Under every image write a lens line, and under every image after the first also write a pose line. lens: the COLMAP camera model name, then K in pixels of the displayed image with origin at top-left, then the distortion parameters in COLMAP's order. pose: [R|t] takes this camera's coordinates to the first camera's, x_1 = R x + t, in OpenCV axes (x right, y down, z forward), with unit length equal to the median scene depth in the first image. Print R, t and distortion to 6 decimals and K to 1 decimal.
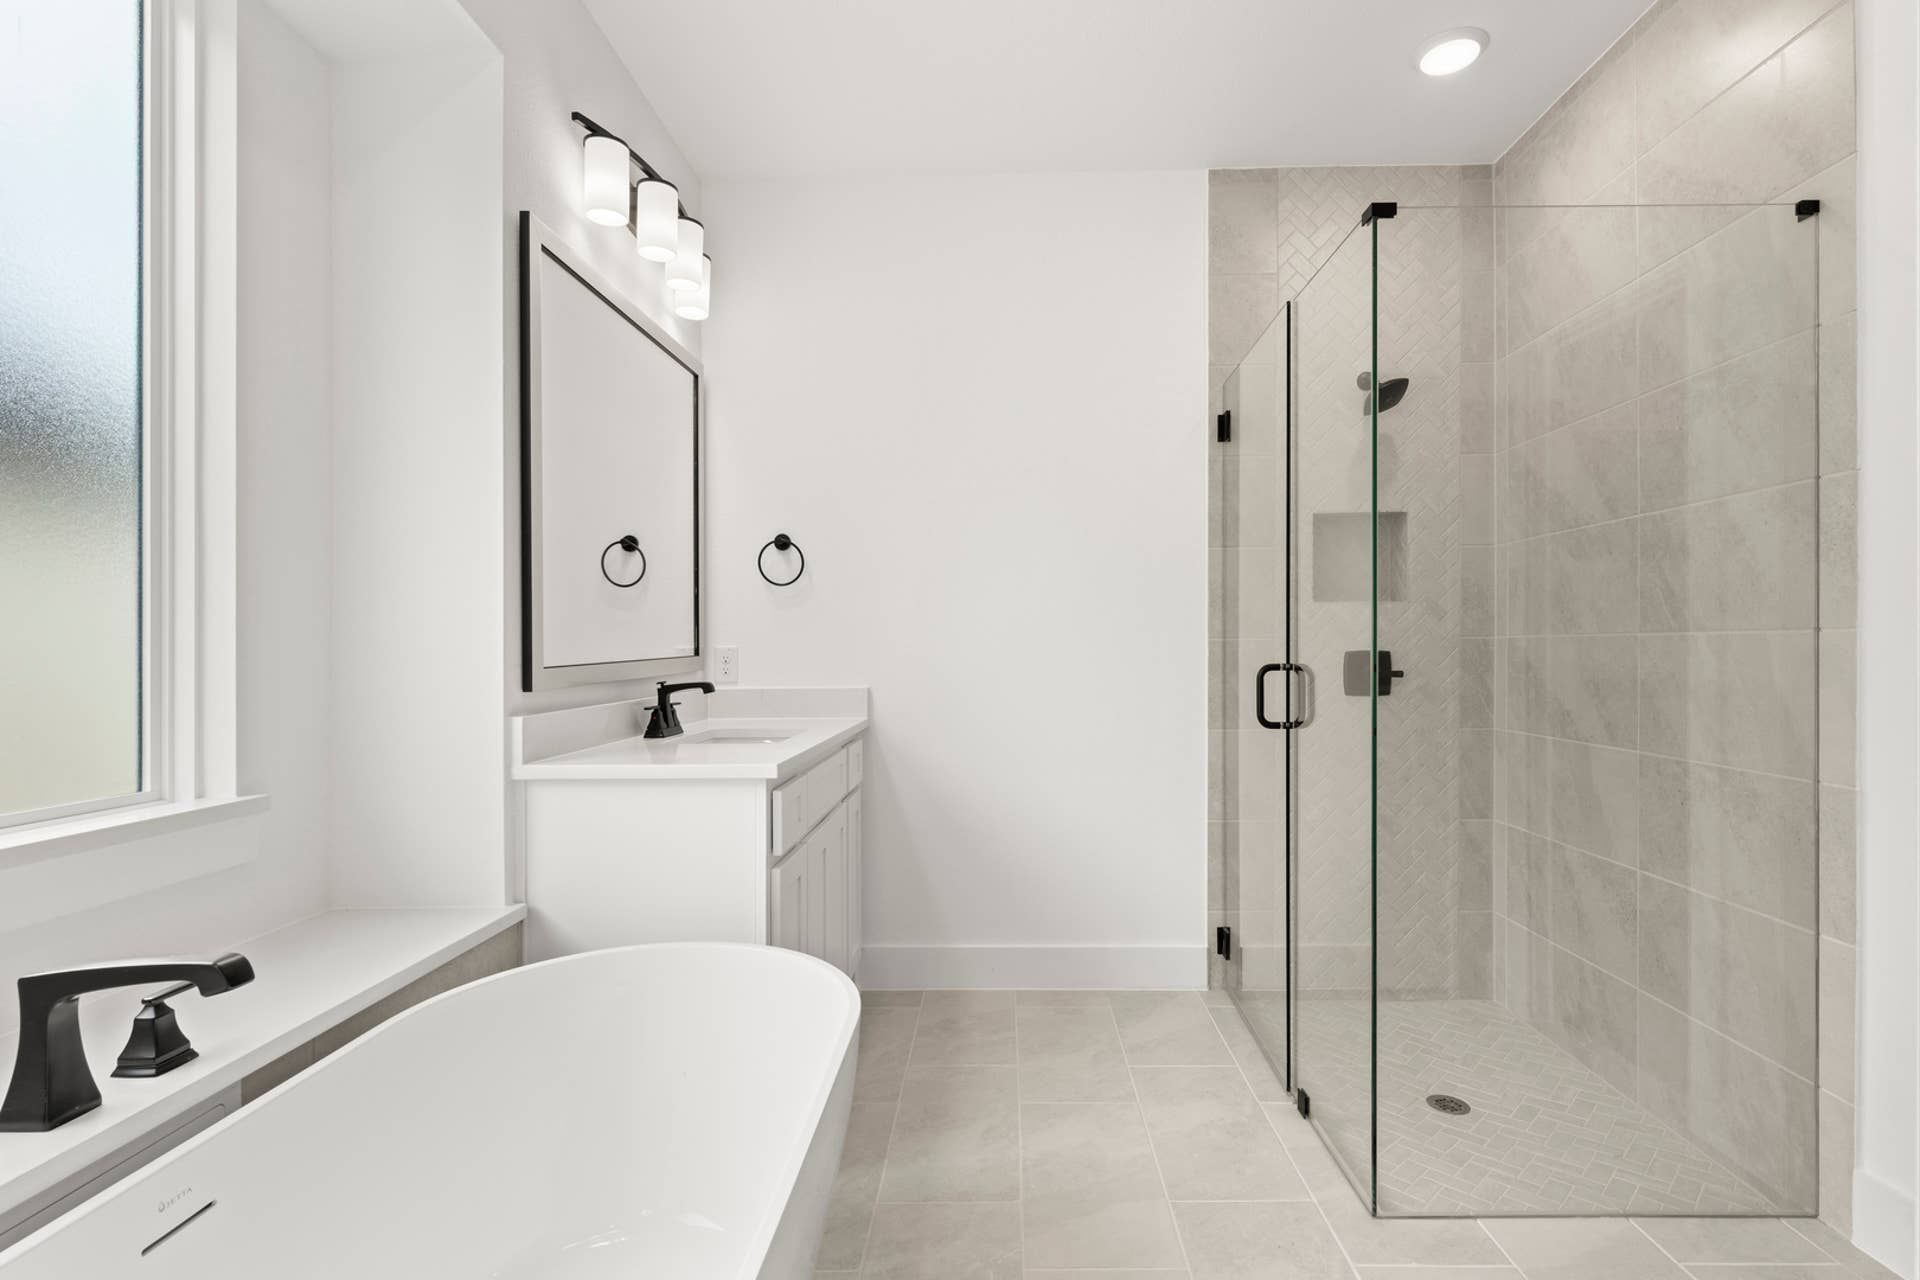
lens RADIAL K [[910.2, 0, 991.9], [0, 910.2, 662.3], [0, 0, 1]] dist [0.001093, 0.000215]
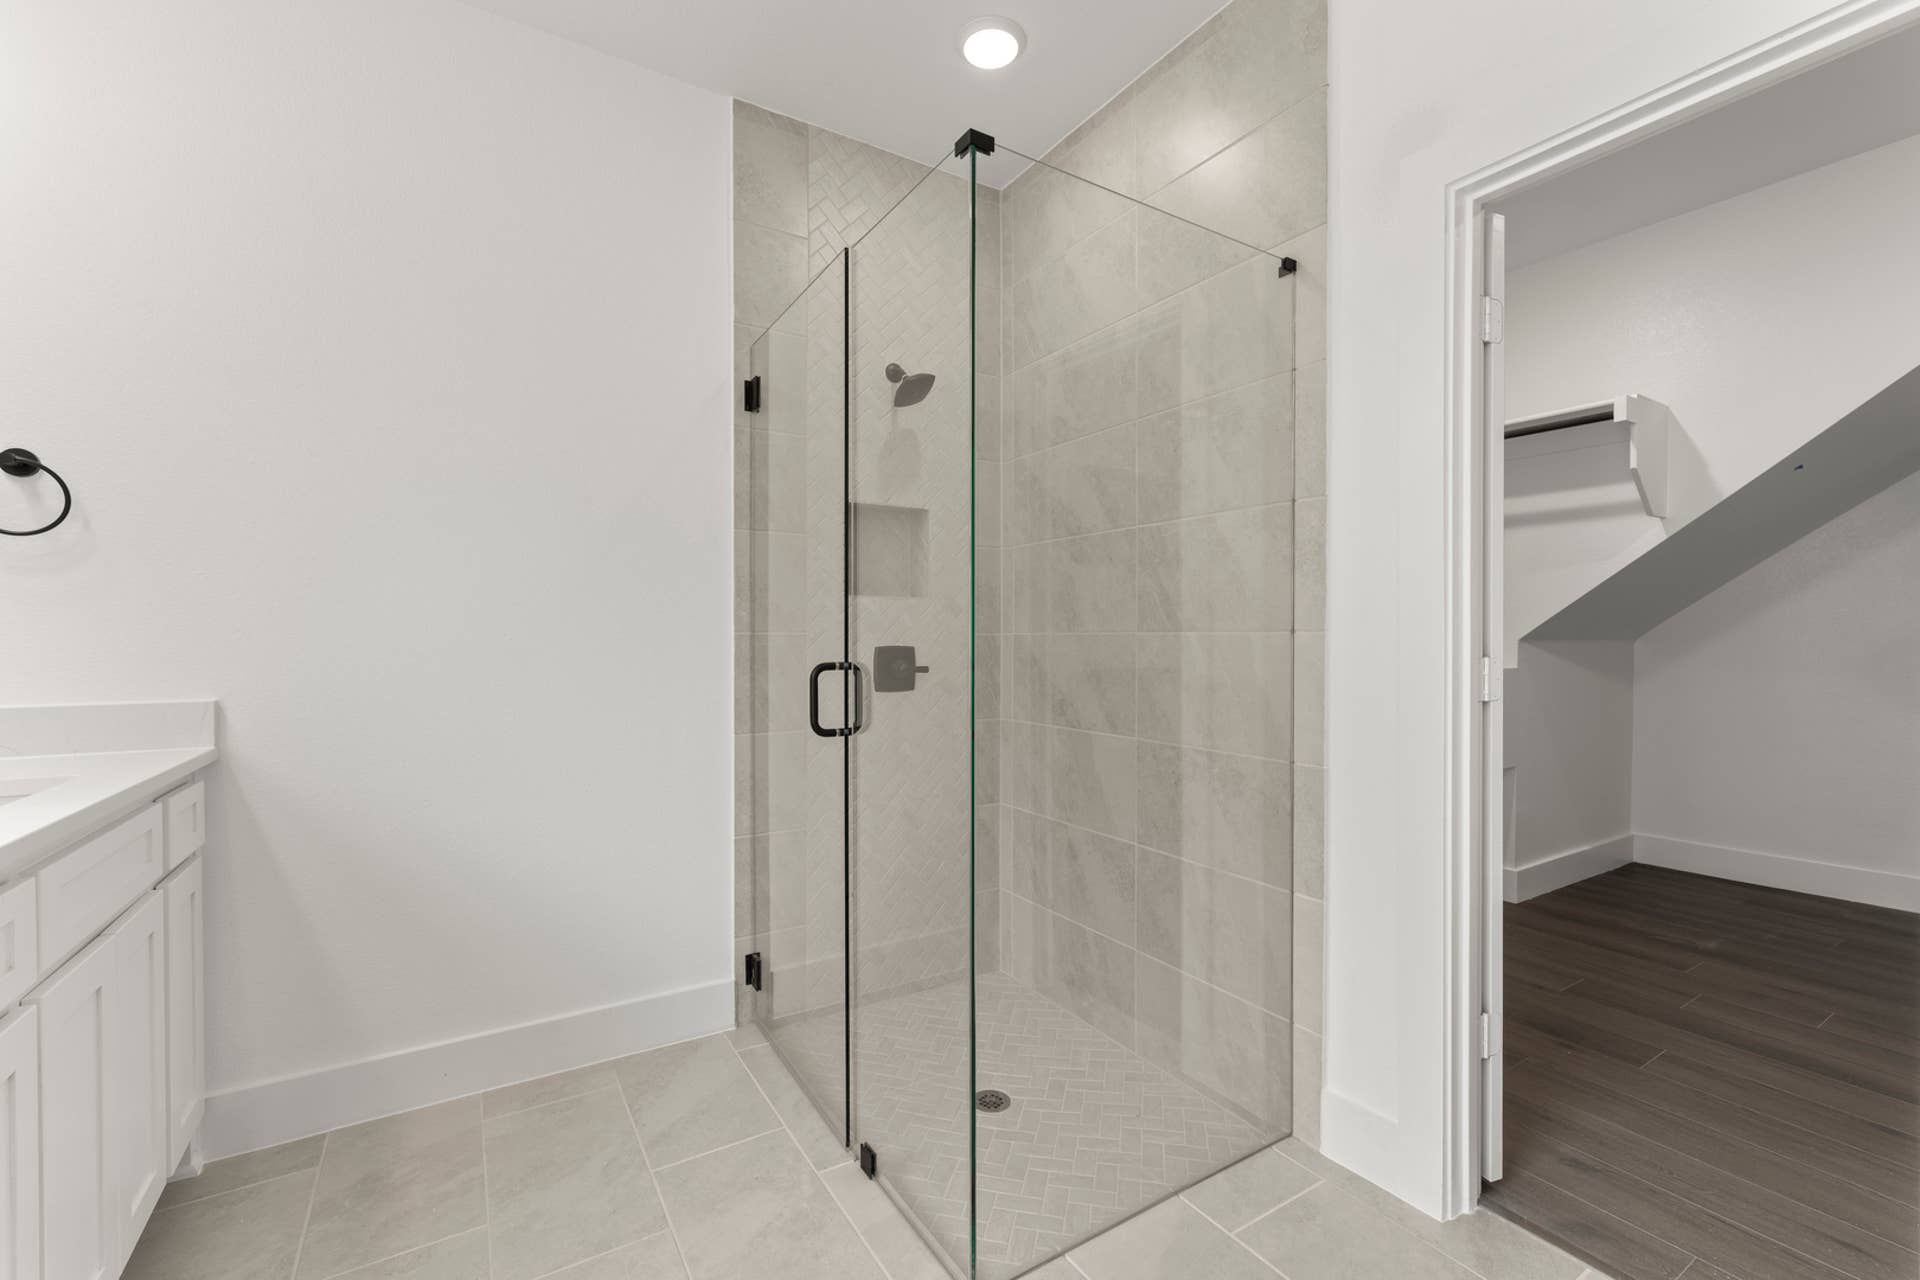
lens RADIAL K [[820.2, 0, 981.0], [0, 820.2, 656.2], [0, 0, 1]] dist [0.002317, 0.000408]
pose [[0.834005, -0.005385, 0.551731, -0.003238], [0.002265, 0.999977, 0.006336, -0.009047], [-0.551753, -0.004035, 0.833998, 0.256336]]
